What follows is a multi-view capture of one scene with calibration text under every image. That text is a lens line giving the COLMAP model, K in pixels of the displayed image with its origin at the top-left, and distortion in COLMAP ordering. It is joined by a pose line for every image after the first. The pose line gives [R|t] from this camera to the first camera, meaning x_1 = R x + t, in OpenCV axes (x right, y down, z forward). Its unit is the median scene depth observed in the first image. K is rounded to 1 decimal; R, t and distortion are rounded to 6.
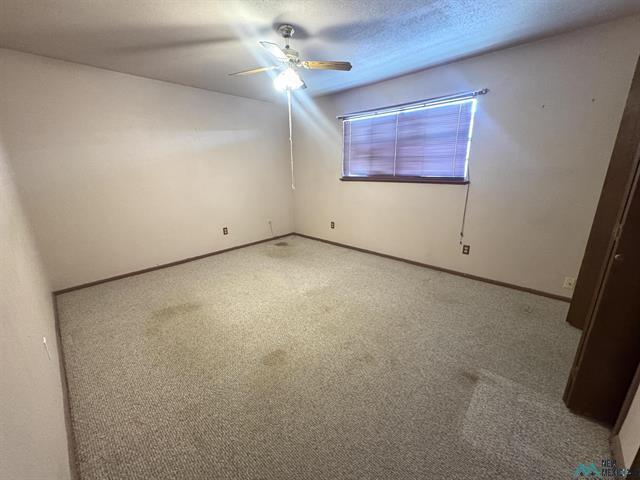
lens RADIAL K [[255.1, 0, 320.9], [0, 255.1, 239.4], [0, 0, 1]] dist [-0.001341, 0.000568]
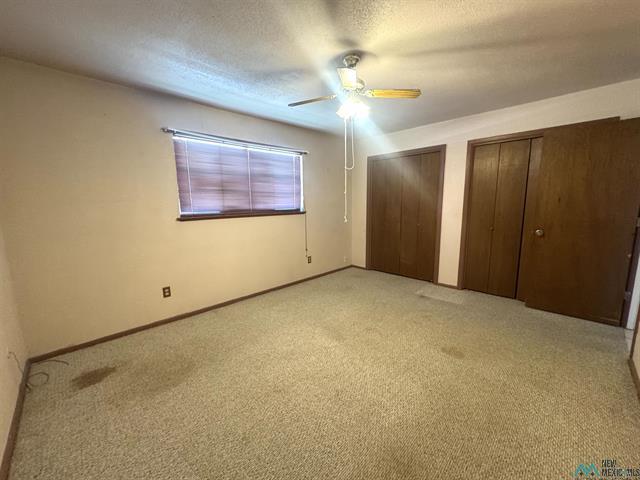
lens RADIAL K [[255.1, 0, 320.5], [0, 255.1, 240.1], [0, 0, 1]] dist [-0.001341, 0.000568]
pose [[0.041851, -0.136201, 0.989797, -0.708326], [0.286196, 0.950786, 0.118732, -0.188712], [-0.957257, 0.278307, 0.078772, 0.729895]]
